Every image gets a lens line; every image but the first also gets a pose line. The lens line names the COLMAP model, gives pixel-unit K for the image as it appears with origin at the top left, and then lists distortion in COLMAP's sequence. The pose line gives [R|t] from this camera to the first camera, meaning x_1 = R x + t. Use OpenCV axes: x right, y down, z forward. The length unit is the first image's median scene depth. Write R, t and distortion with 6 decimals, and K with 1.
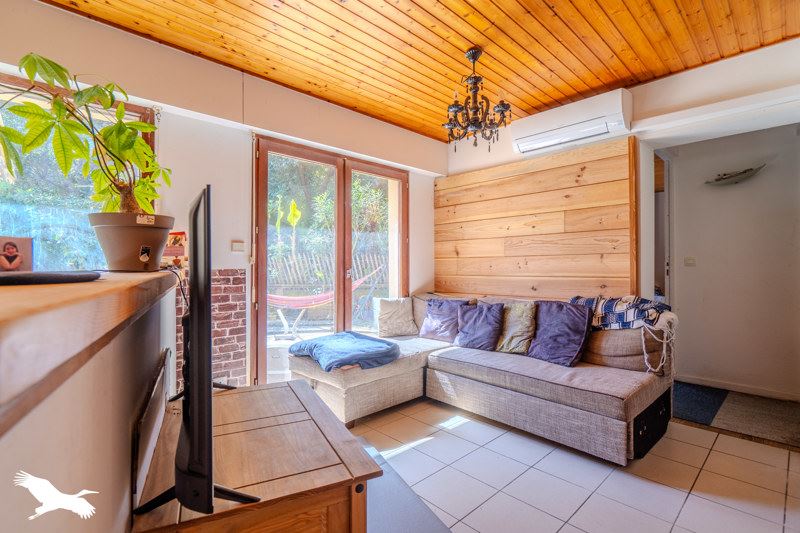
lens RADIAL K [[375.5, 0, 399.7], [0, 375.5, 265.0], [0, 0, 1]] dist [-0.001989, -0.000291]
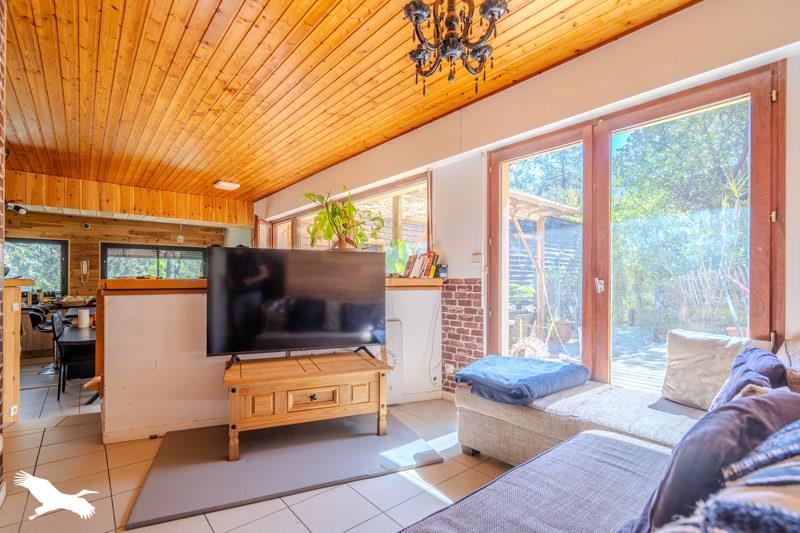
lens RADIAL K [[375.5, 0, 391.9], [0, 375.5, 281.2], [0, 0, 1]] dist [-0.001989, -0.000291]
pose [[-0.062227, 0.000027, -0.998062, 0.715339], [0.000816, 1.000000, -0.000023, 0.019152], [0.998062, -0.000815, -0.062227, 0.807724]]
